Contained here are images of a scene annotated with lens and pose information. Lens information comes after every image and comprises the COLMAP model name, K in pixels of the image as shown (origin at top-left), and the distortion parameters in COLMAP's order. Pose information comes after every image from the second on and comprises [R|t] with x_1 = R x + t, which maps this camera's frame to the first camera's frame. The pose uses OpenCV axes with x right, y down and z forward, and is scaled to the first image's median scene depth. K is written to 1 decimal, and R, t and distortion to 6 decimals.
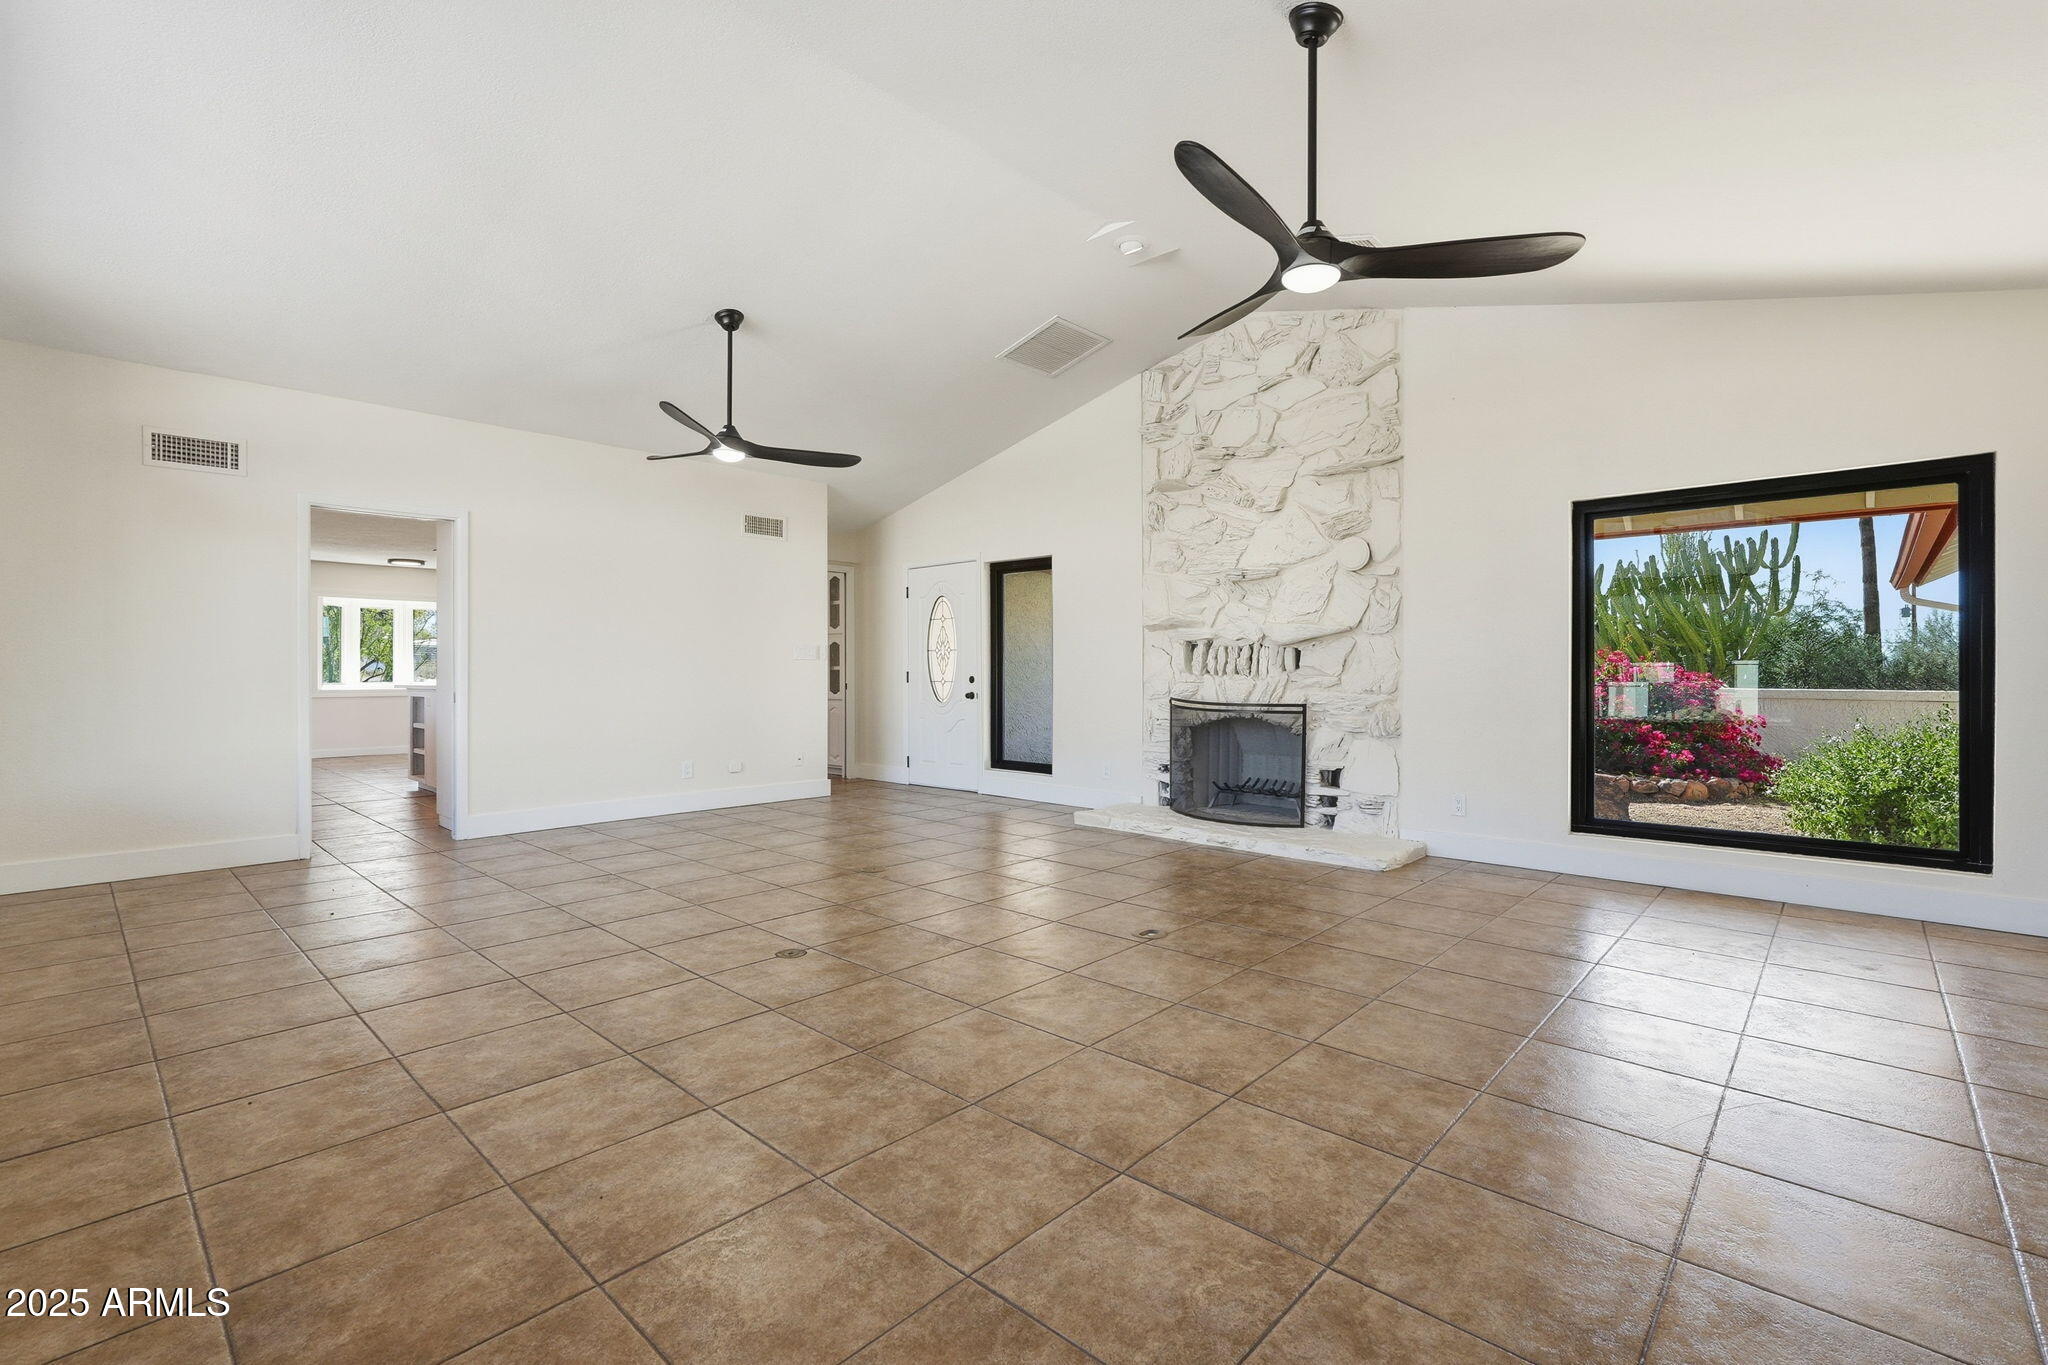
lens RADIAL K [[898.3, 0, 1024.0], [0, 898.3, 682.5], [0, 0, 1]] dist [-0.013453, 0.000542]
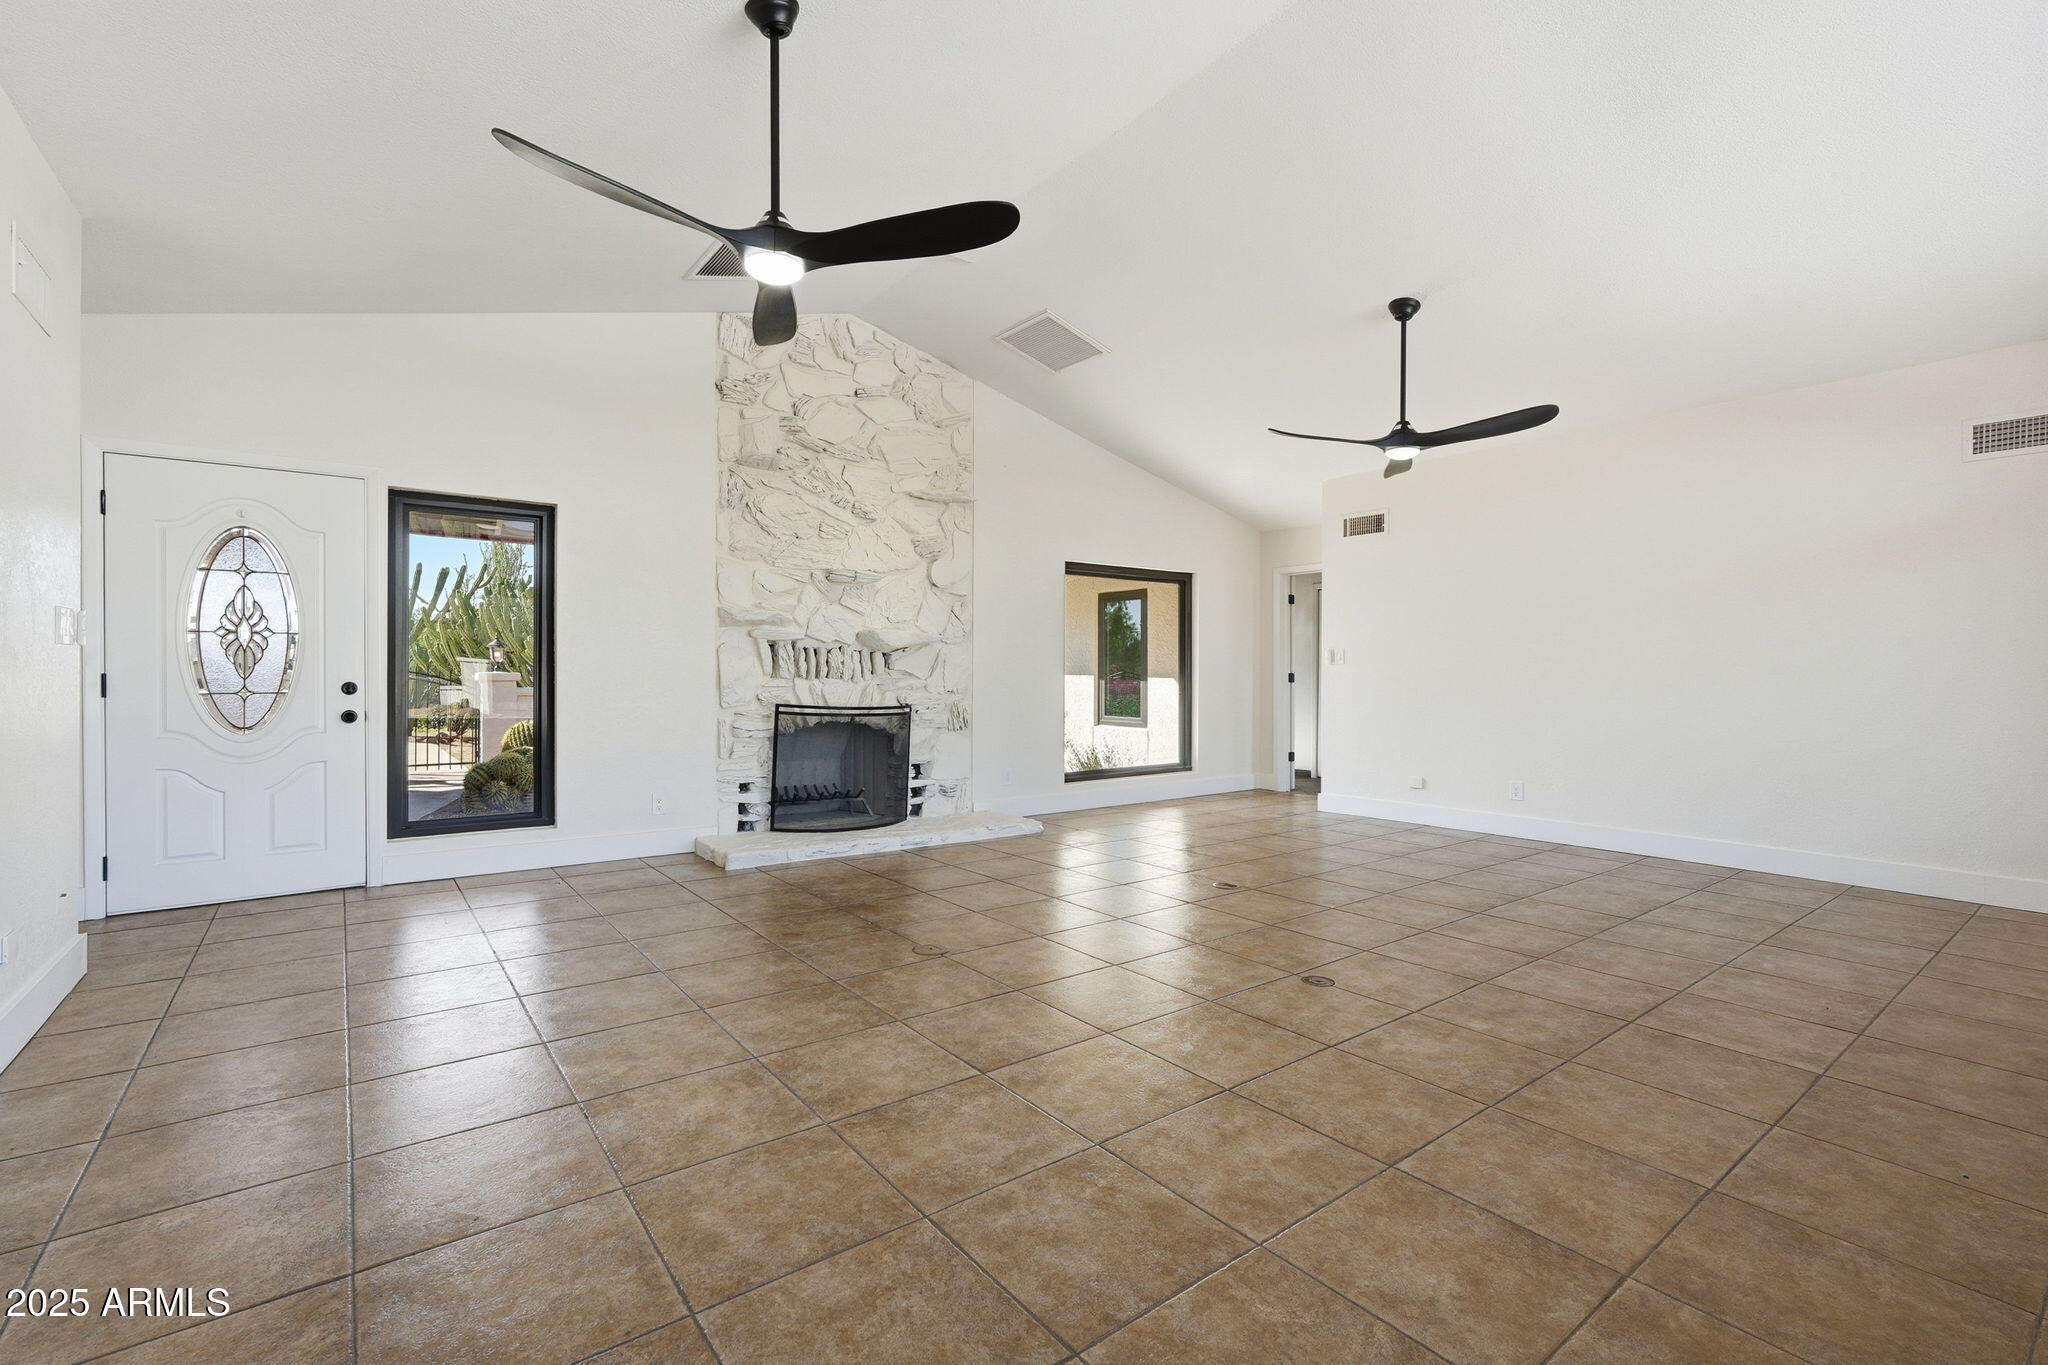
lens RADIAL K [[898.2, 0, 1018.7], [0, 898.2, 682.1], [0, 0, 1]] dist [0.000944, 0.000120]
pose [[0.177850, -0.008832, 0.984018, -0.734683], [0.007403, 0.999943, 0.007637, -0.011393], [-0.984030, 0.005926, 0.177905, 0.677025]]
